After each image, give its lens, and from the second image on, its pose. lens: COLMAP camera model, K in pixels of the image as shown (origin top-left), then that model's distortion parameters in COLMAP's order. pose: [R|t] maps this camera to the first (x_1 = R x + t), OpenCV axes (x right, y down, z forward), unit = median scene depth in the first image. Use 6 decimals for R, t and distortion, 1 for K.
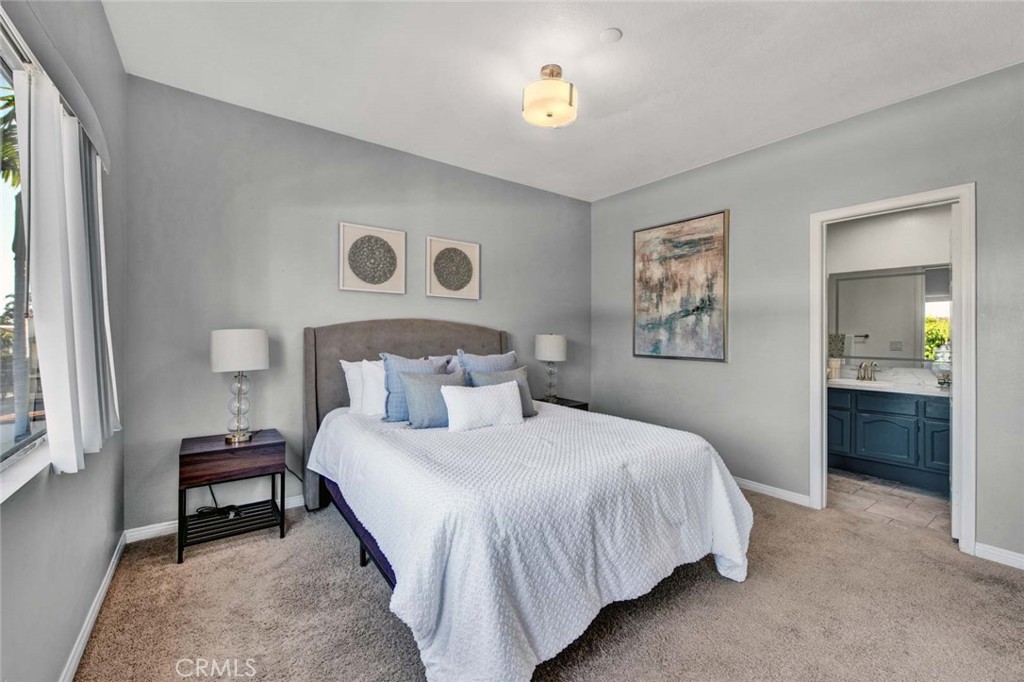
lens RADIAL K [[420.1, 0, 513.3], [0, 420.1, 332.0], [0, 0, 1]] dist [-0.024955, -0.000016]
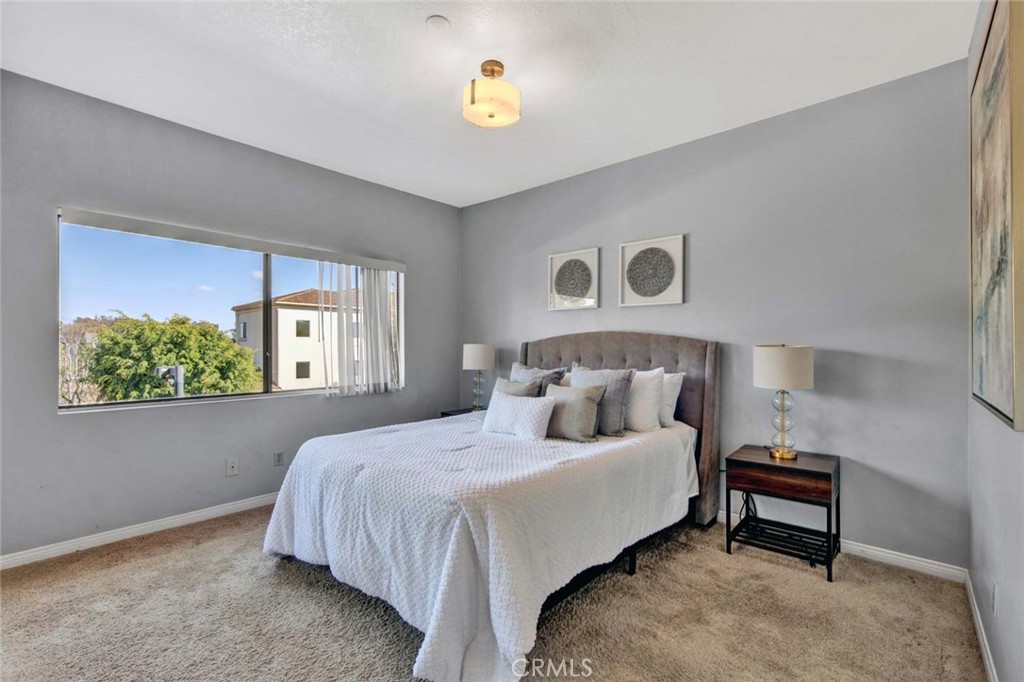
lens RADIAL K [[439.1, 0, 513.3], [0, 439.1, 346.8], [0, 0, 1]] dist [-0.000392, -0.000091]
pose [[0.214156, -0.003515, -0.976793, 0.704801], [0.005872, 0.999980, -0.002311, 0.004783], [0.976782, -0.005241, 0.214173, 0.542037]]
